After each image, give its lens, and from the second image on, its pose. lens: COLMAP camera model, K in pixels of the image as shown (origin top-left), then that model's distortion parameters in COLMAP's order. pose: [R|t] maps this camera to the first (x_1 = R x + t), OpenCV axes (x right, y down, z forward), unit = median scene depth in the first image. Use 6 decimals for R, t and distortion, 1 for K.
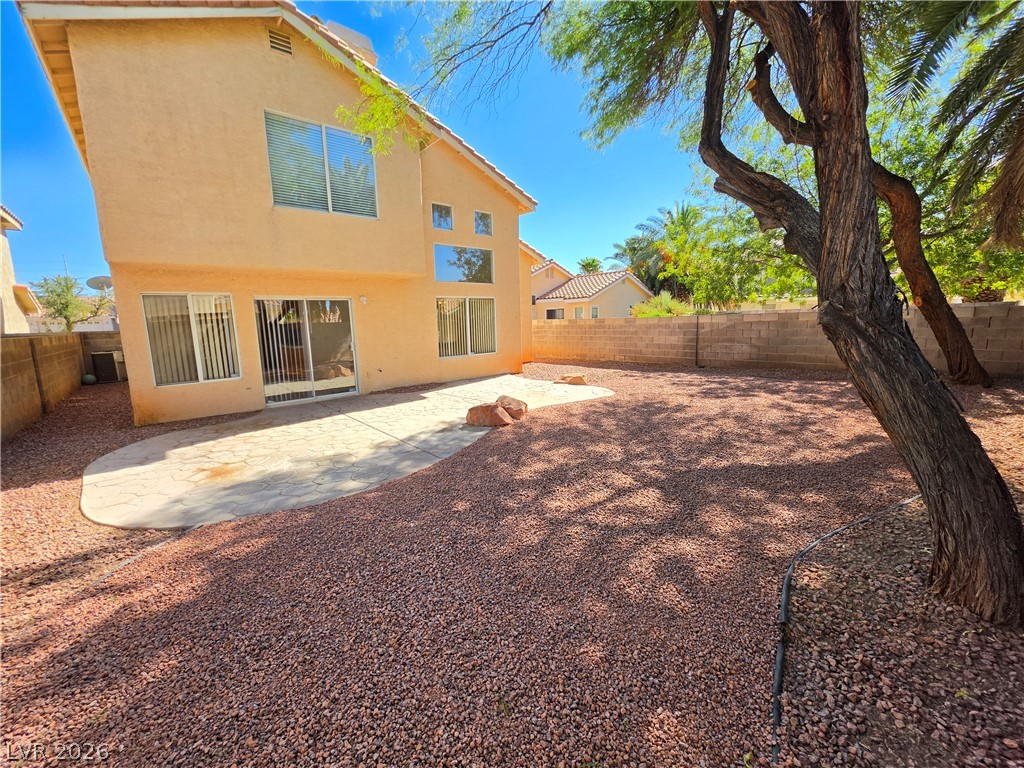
lens RADIAL K [[411.7, 0, 512.6], [0, 411.7, 381.1], [0, 0, 1]] dist [-0.004446, 0.000180]
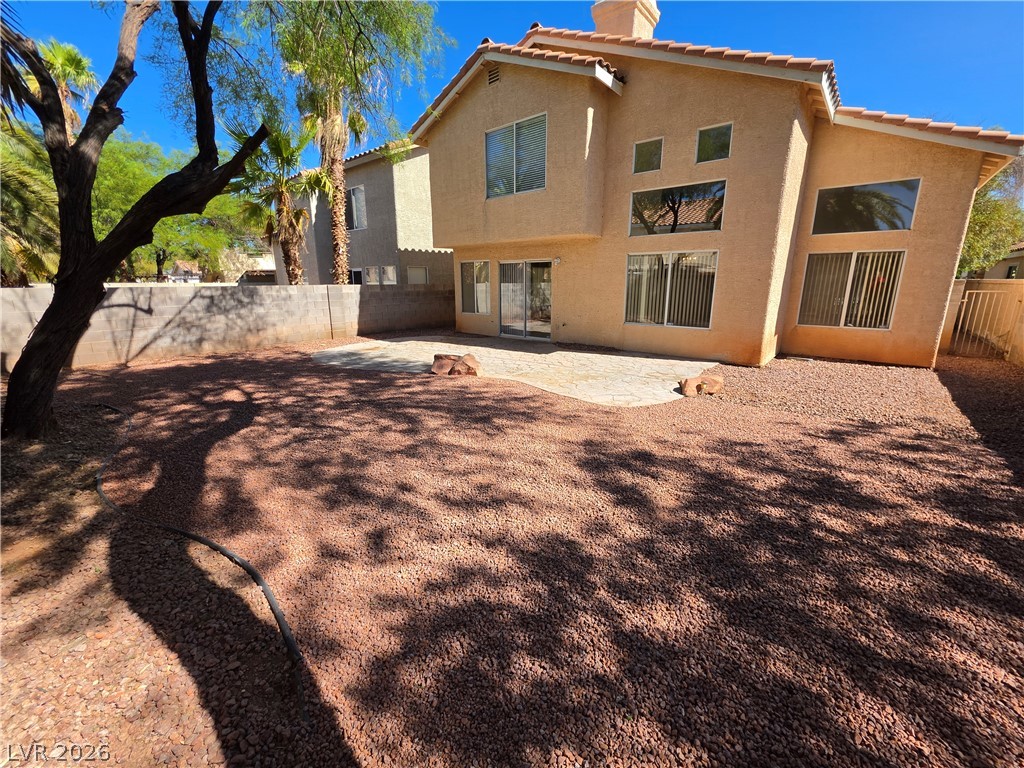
lens RADIAL K [[411.7, 0, 513.9], [0, 411.7, 380.1], [0, 0, 1]] dist [-0.004446, 0.000180]
pose [[0.155058, 0.262958, -0.952266, 0.904593], [-0.151051, 0.958901, 0.240194, -0.153252], [0.976289, 0.106597, 0.188405, 0.783603]]
